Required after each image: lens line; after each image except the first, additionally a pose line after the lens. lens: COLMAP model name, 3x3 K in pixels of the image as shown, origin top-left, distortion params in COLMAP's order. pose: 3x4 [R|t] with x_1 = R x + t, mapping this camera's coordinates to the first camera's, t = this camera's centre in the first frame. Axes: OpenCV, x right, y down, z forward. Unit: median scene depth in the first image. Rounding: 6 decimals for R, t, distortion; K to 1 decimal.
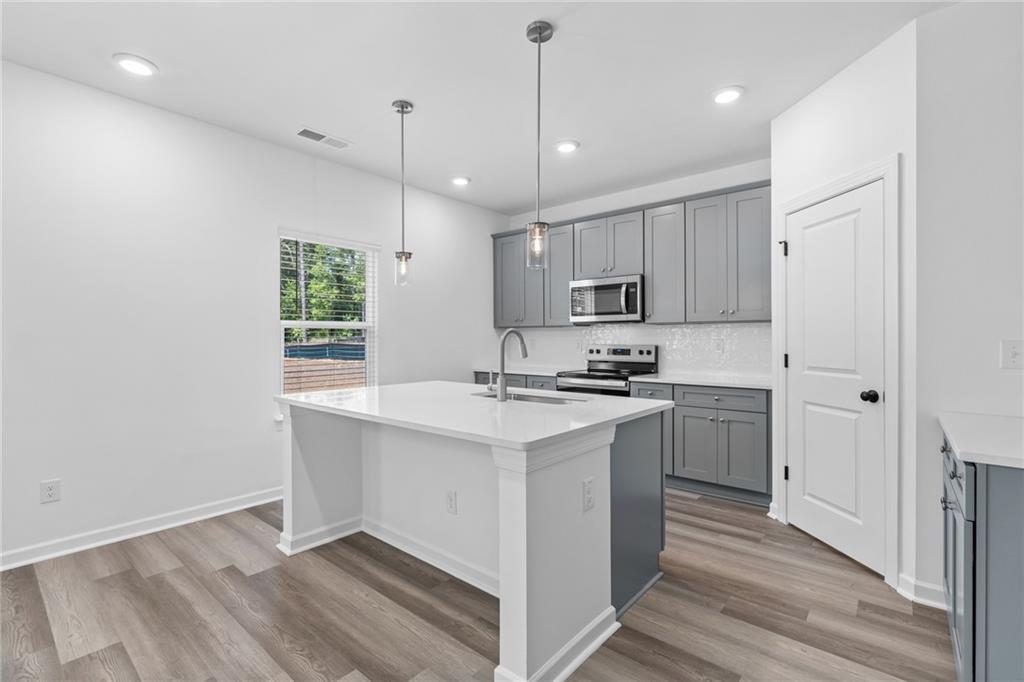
lens RADIAL K [[467.9, 0, 511.1], [0, 467.9, 332.5], [0, 0, 1]] dist [-0.000886, -0.000034]
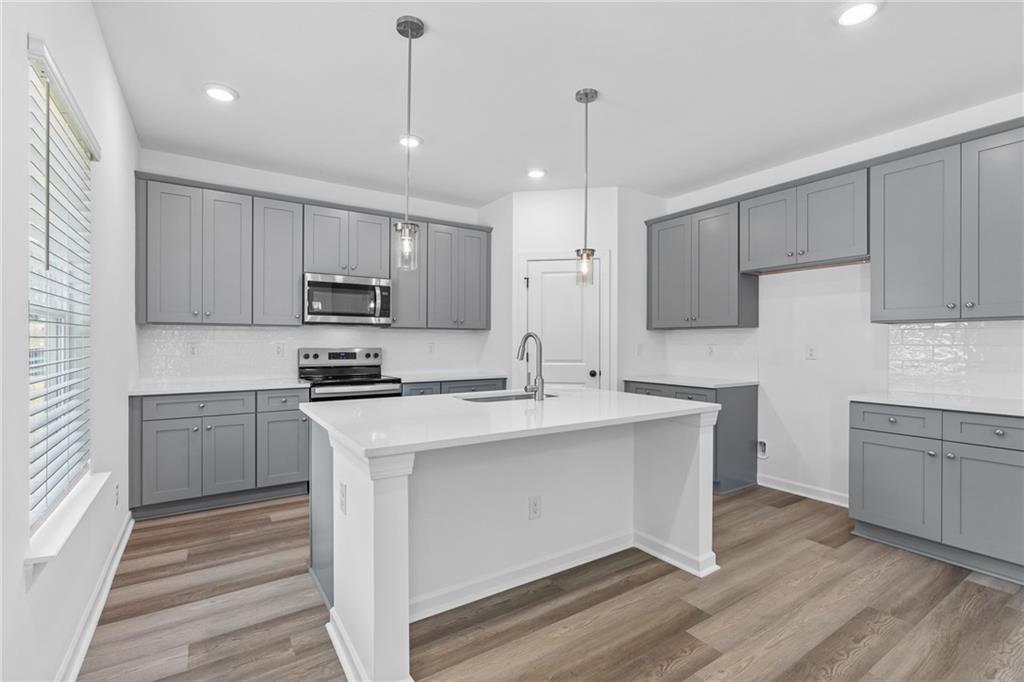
lens RADIAL K [[467.9, 0, 511.2], [0, 467.9, 344.4], [0, 0, 1]] dist [-0.000886, -0.000034]
pose [[0.269191, -0.008528, 0.963049, -0.685219], [-0.018580, 0.999729, 0.014046, -0.000730], [-0.962908, -0.021675, 0.268959, 0.491275]]
